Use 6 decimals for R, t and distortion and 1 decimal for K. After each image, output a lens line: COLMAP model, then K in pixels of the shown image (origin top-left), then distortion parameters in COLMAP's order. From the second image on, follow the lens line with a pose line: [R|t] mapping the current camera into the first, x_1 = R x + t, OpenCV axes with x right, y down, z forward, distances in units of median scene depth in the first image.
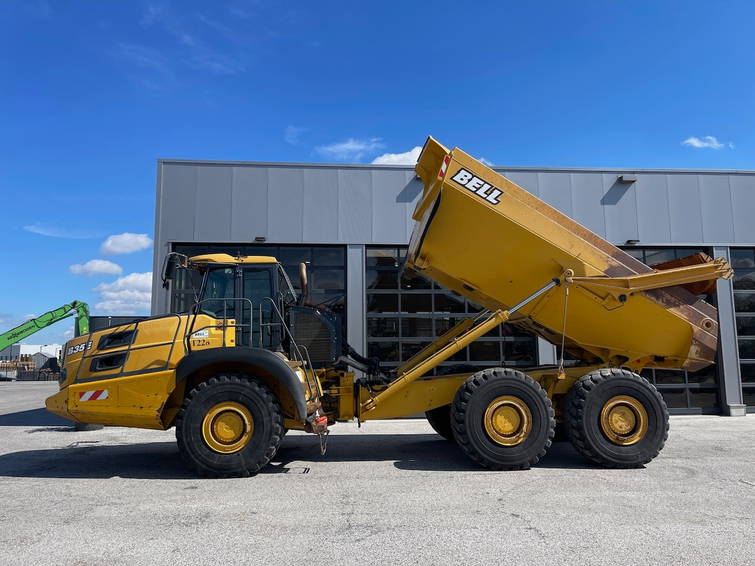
lens RADIAL K [[578.2, 0, 375.6], [0, 578.2, 276.0], [0, 0, 1]] dist [0.046844, -0.004888]
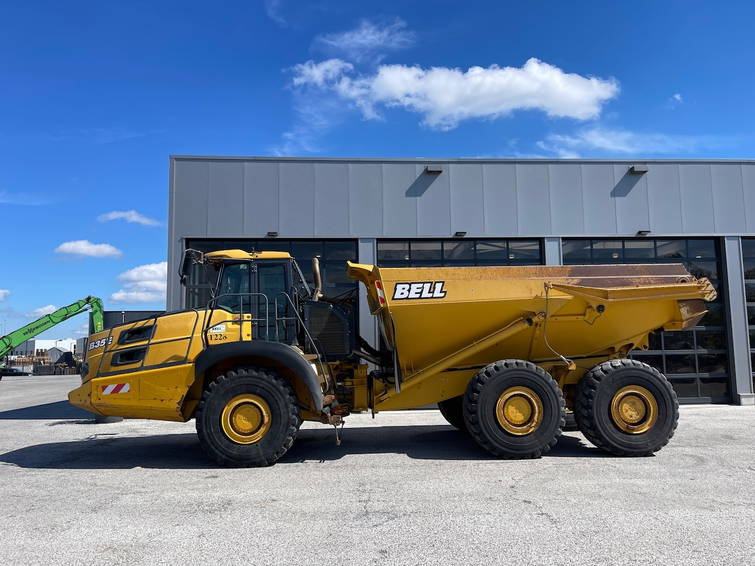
lens RADIAL K [[577.4, 0, 377.5], [0, 577.4, 283.0], [0, 0, 1]] dist [0.048360, -0.000728]
pose [[0.999861, -0.009444, -0.013725, -0.005029], [0.009779, 0.999651, 0.024554, -0.002642], [0.013489, -0.024684, 0.999604, -0.015251]]
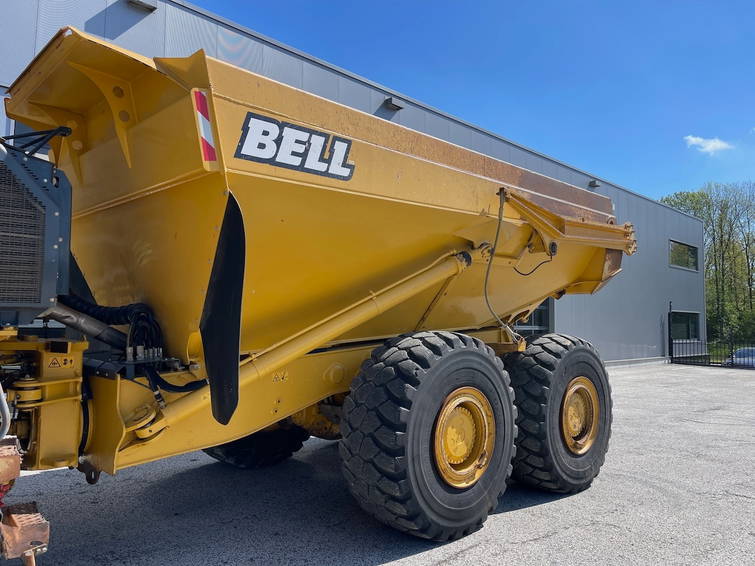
lens RADIAL K [[577.4, 0, 377.5], [0, 577.4, 283.0], [0, 0, 1]] dist [0.048360, -0.000728]
pose [[0.777855, 0.063270, 0.625251, -0.142797], [-0.106561, 0.993791, 0.032006, 0.107495], [-0.619343, -0.091523, 0.779767, 0.652543]]
